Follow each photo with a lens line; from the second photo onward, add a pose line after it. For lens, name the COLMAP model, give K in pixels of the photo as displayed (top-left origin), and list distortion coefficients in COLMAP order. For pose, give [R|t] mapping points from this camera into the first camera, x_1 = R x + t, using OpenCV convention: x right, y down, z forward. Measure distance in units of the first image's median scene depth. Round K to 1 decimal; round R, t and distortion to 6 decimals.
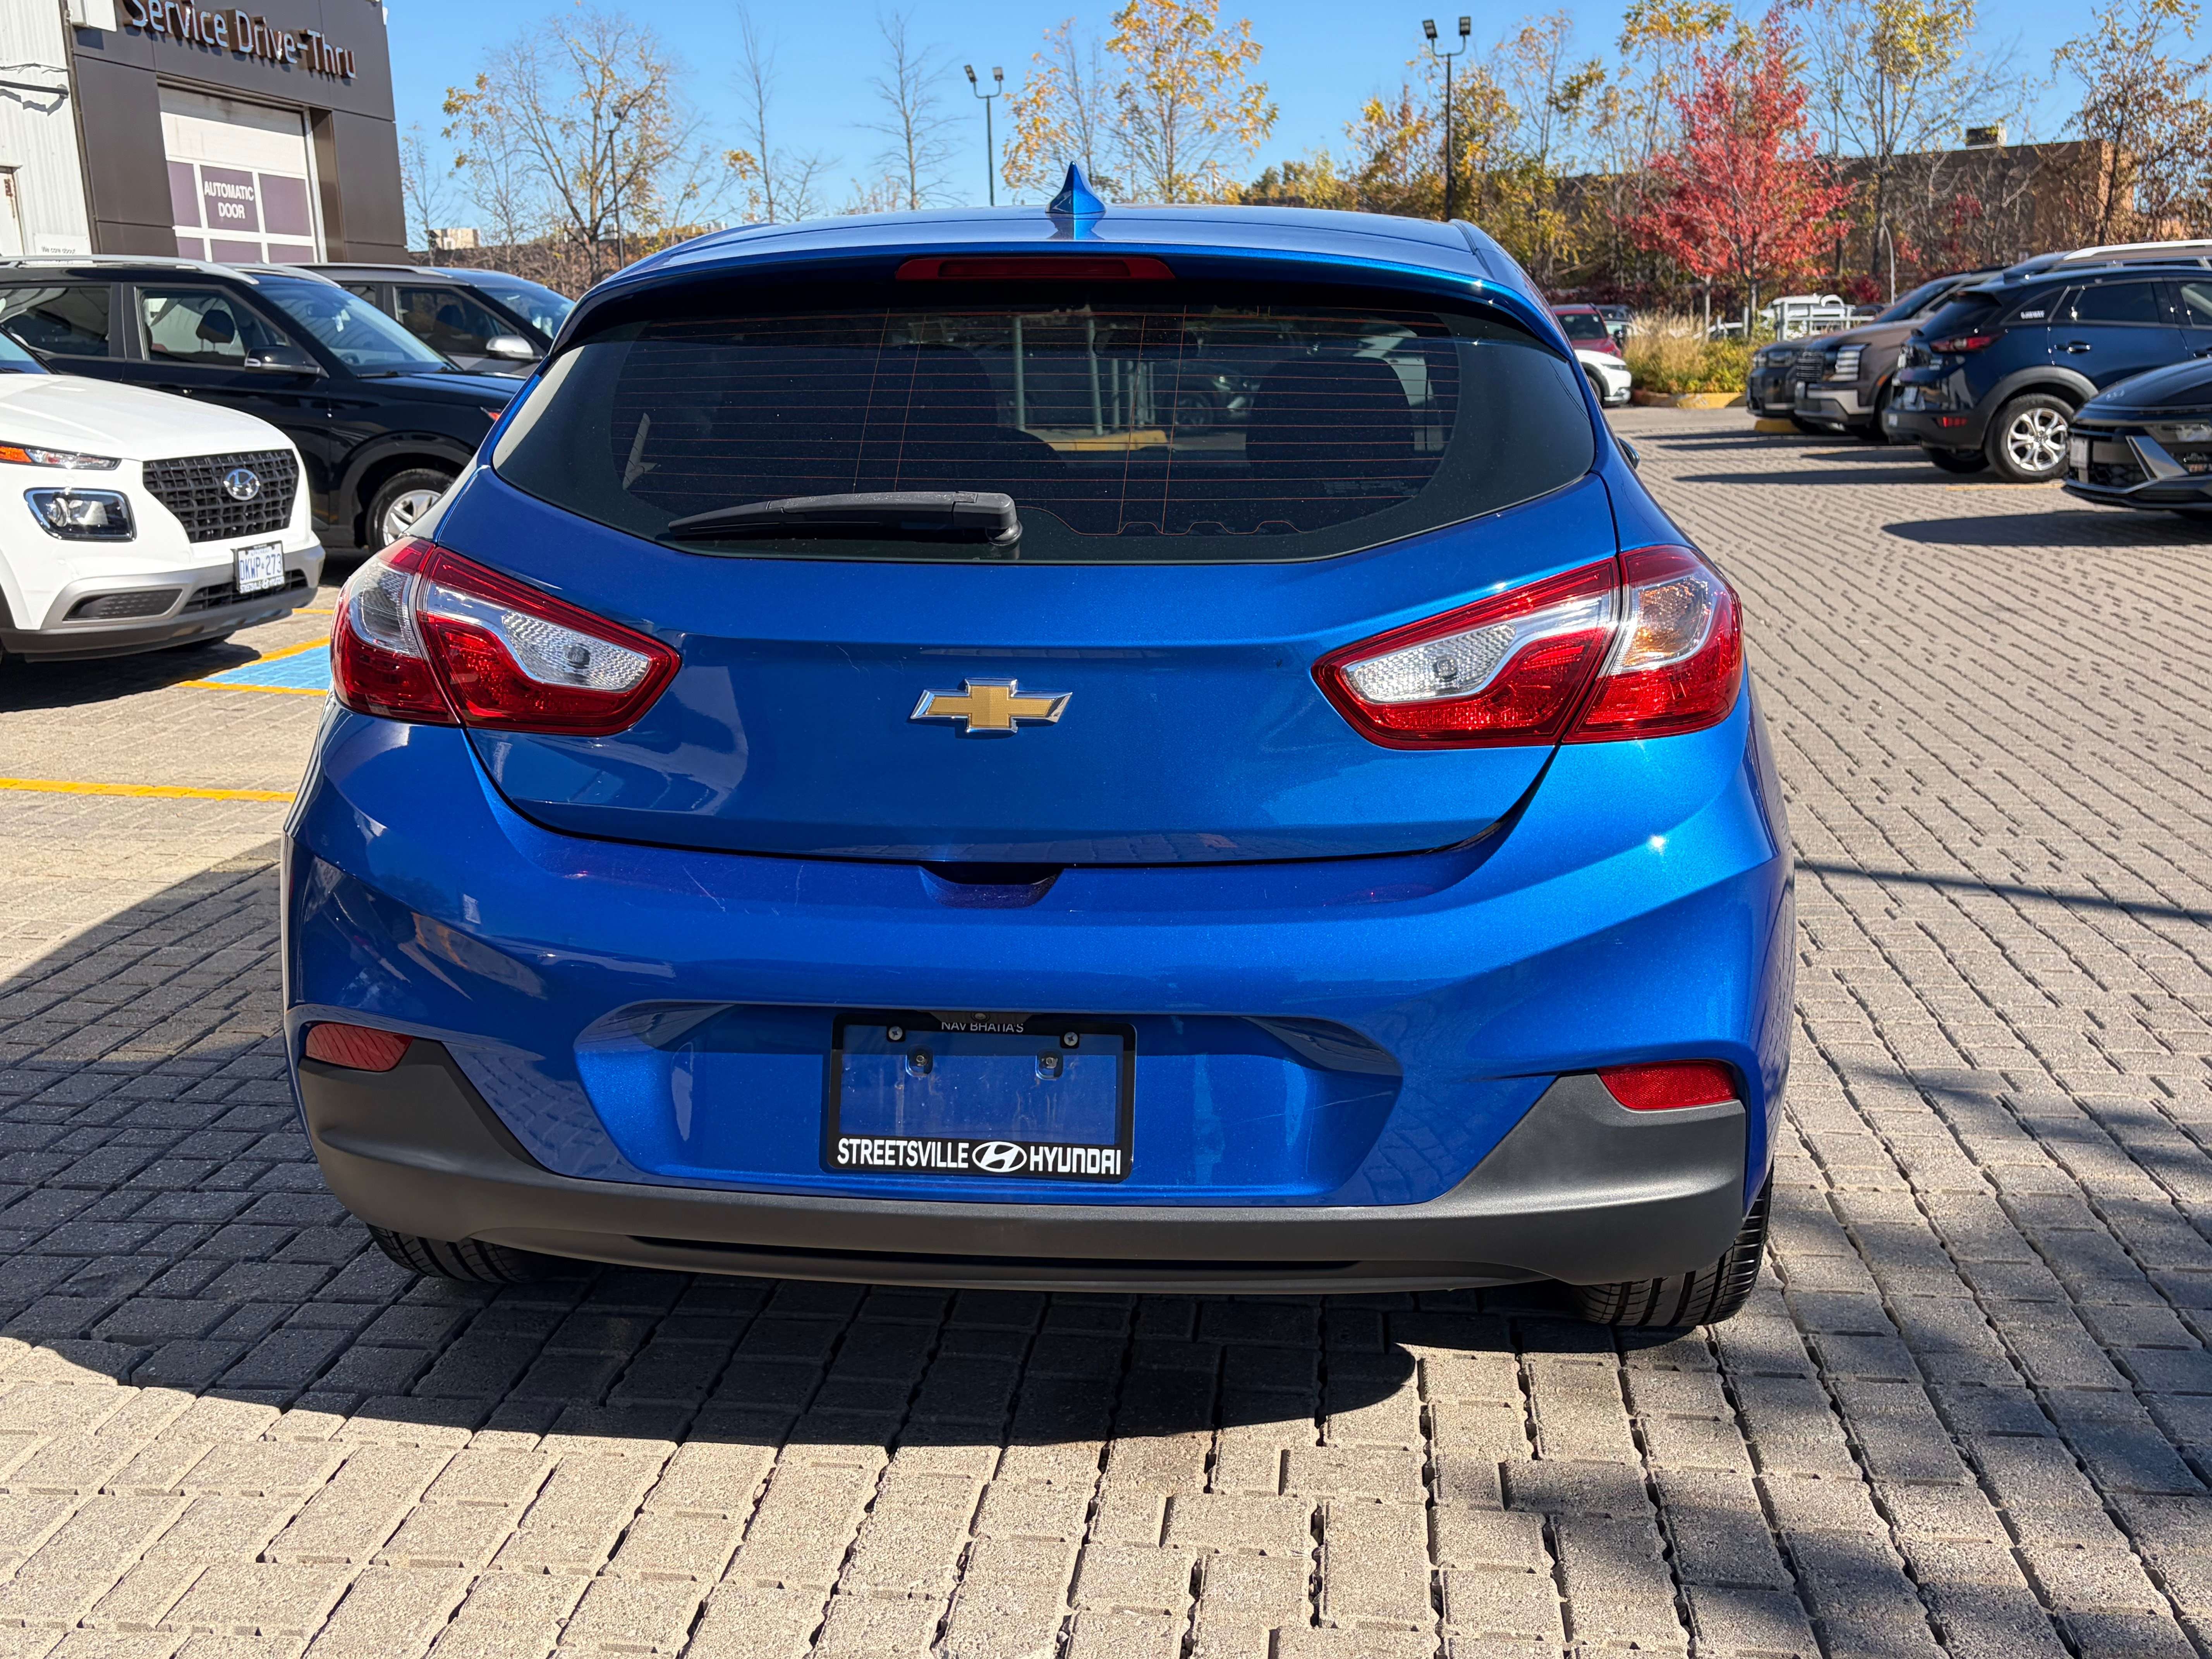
lens RADIAL K [[2172.0, 0, 1103.0], [0, 2172.0, 755.7], [0, 0, 1]] dist [0.012533, 0.051976]
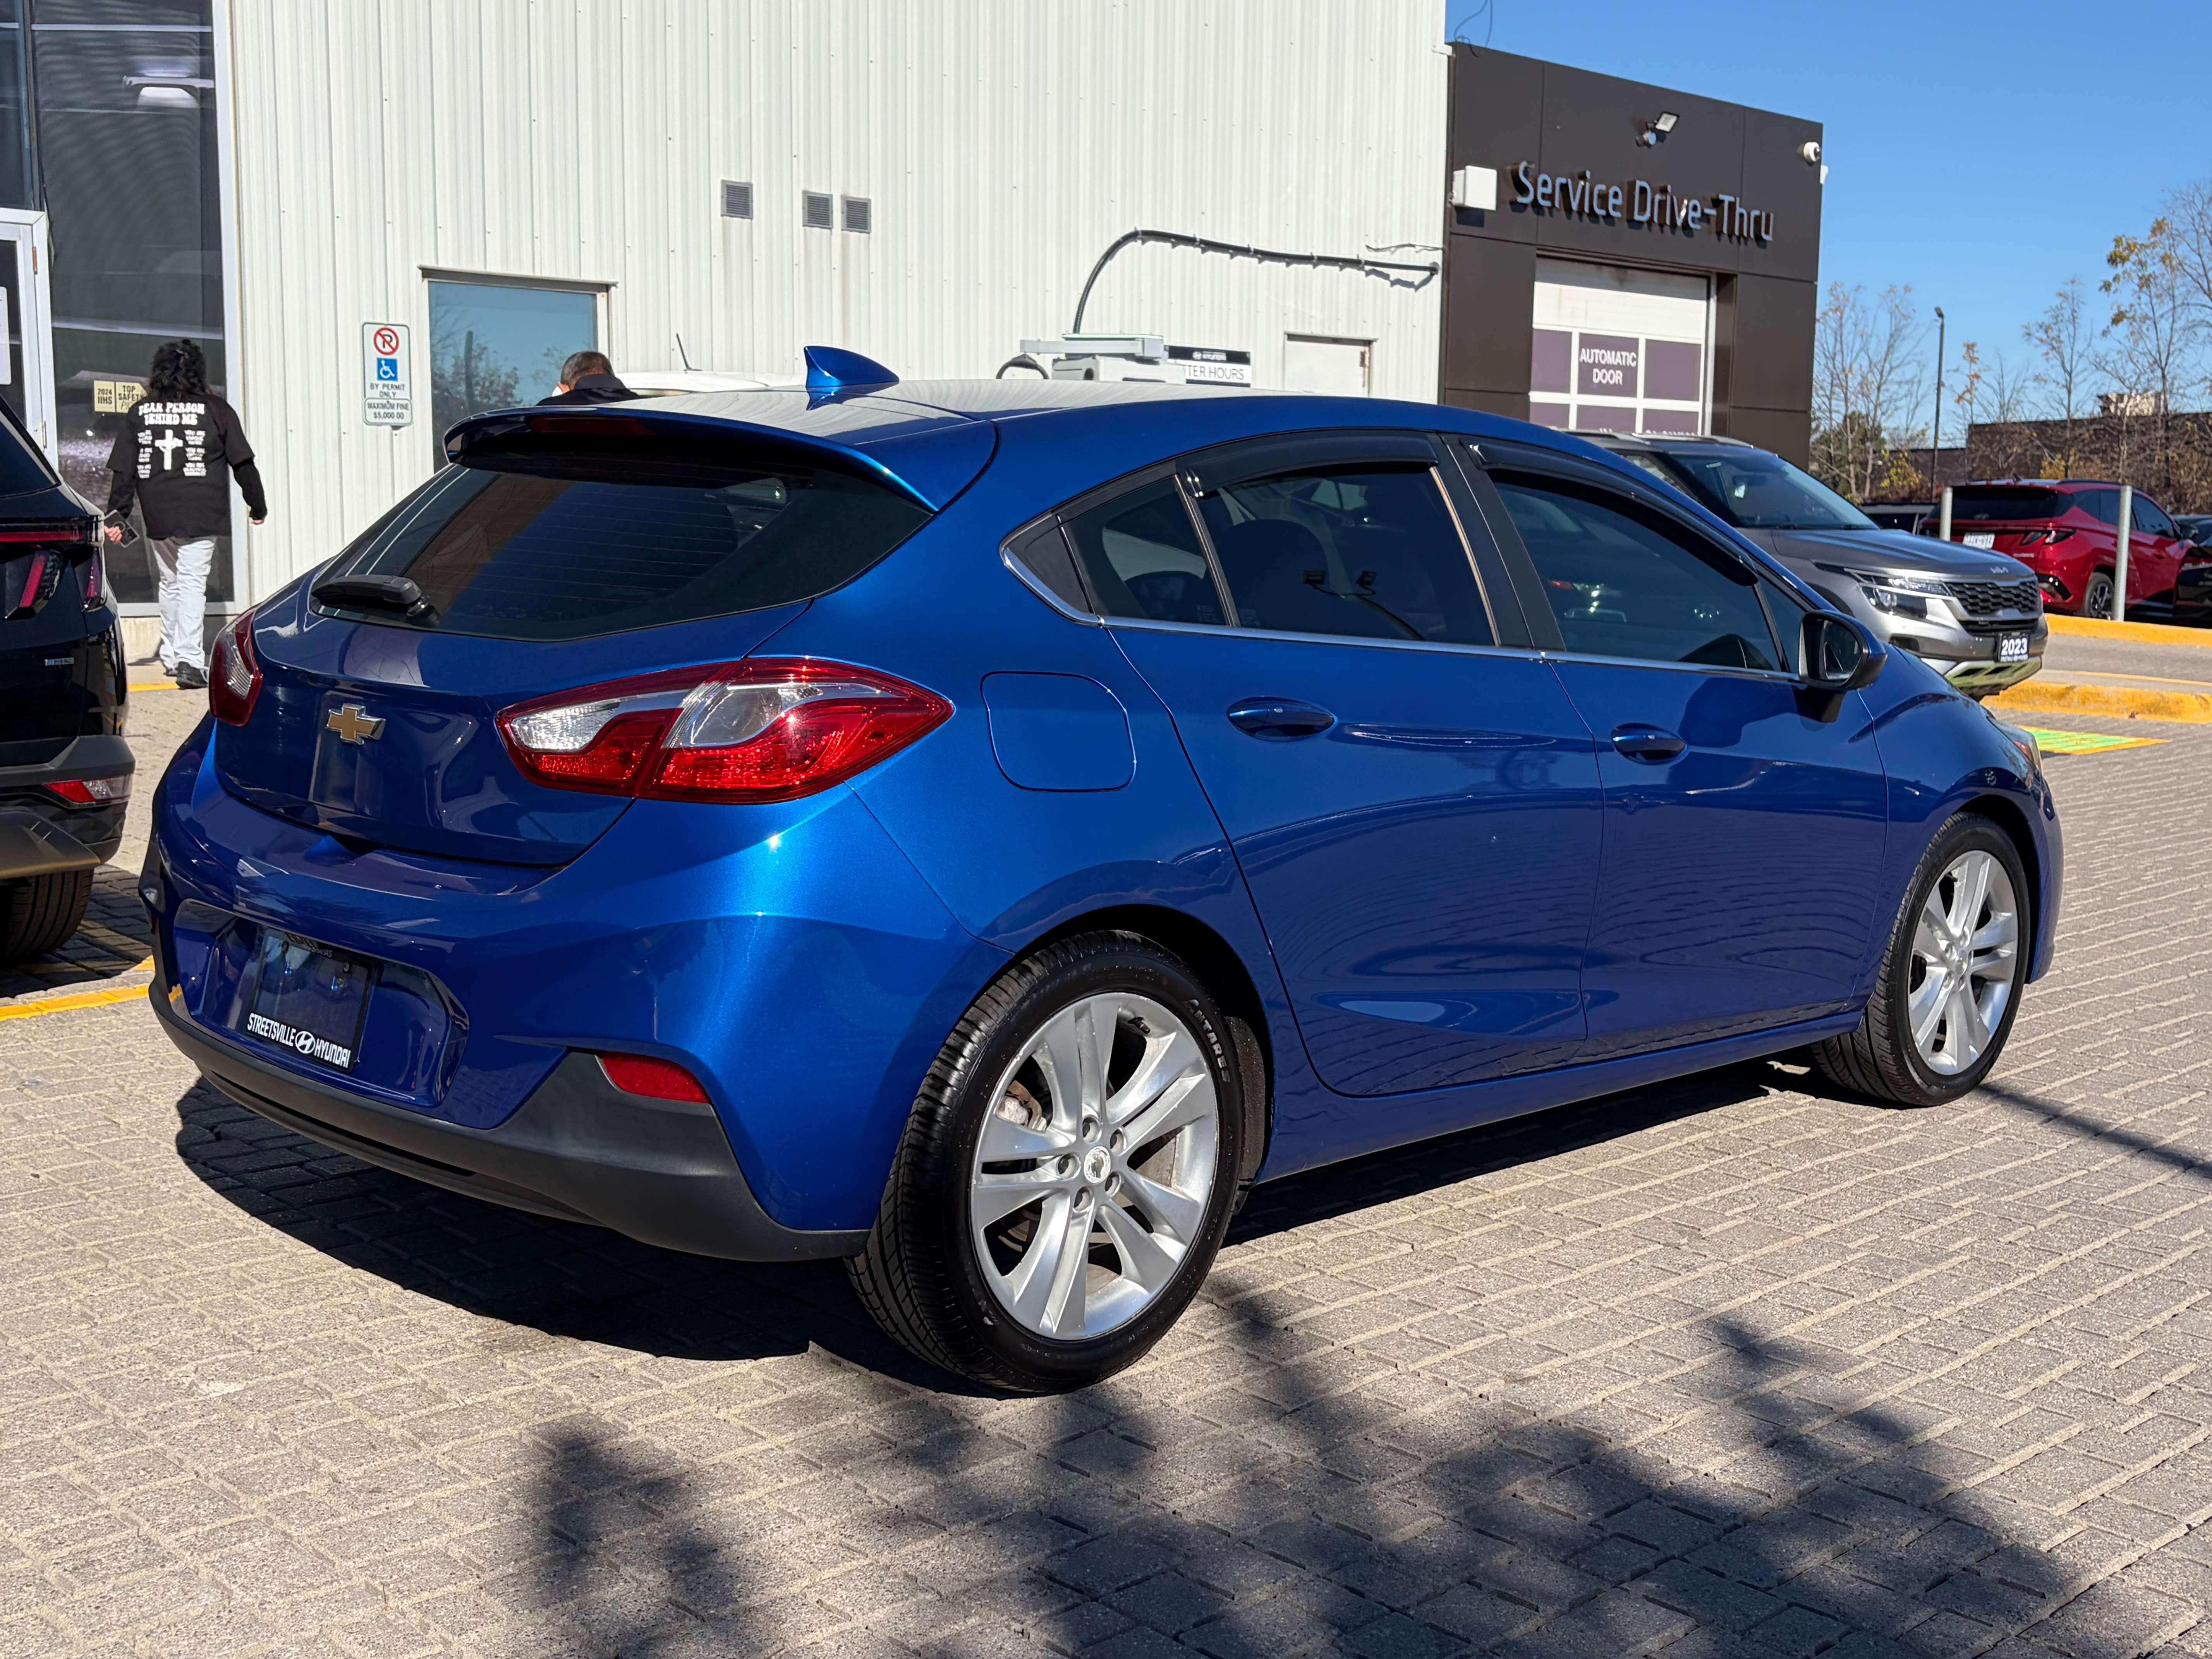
lens RADIAL K [[2476.0, 0, 1191.4], [0, 2476.0, 833.2], [0, 0, 1]] dist [0.004324, 0.012175]
pose [[0.779492, 0.111799, -0.616355, 0.173387], [-0.149395, 0.988731, -0.009594, -0.002614], [0.608337, 0.099558, 0.787410, 0.008377]]
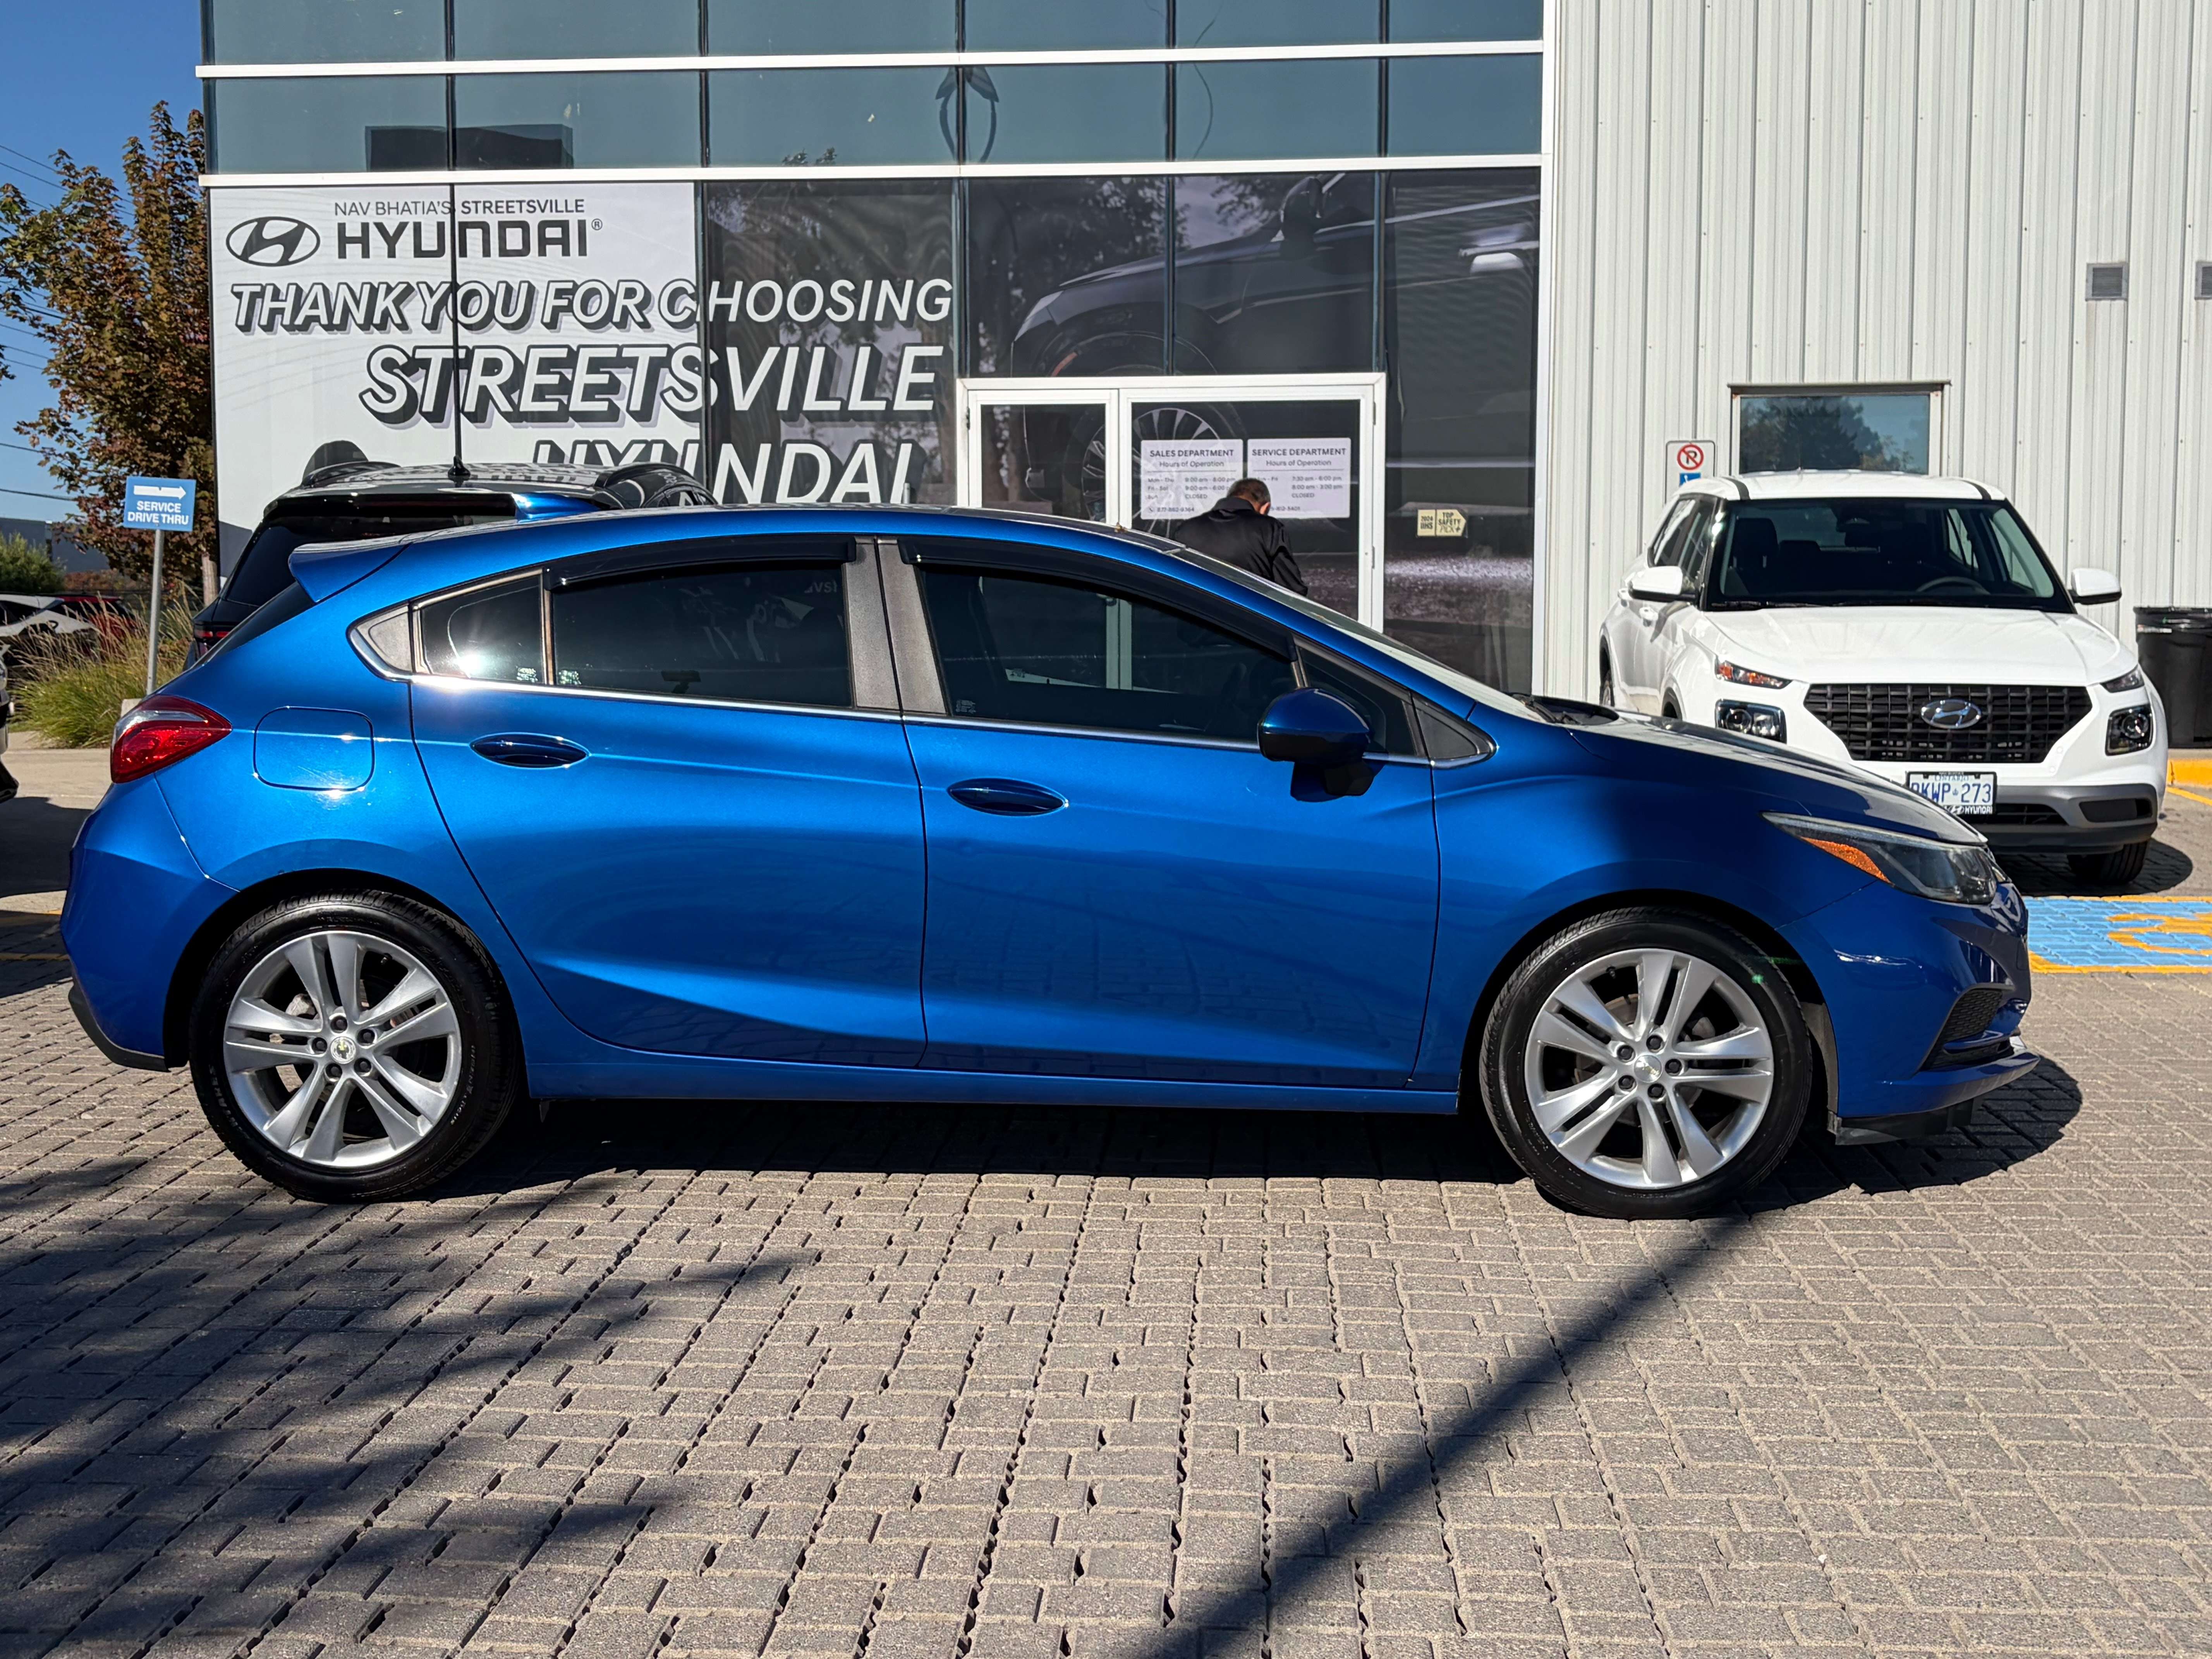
lens RADIAL K [[2529.1, 0, 1106.0], [0, 2529.1, 829.5], [0, 0, 1]] dist [0.132694, -0.433077]
pose [[0.076132, 0.104144, -0.991644, 0.349734], [-0.183779, 0.978957, 0.088703, -0.045598], [0.980015, 0.175490, 0.093669, 0.218023]]
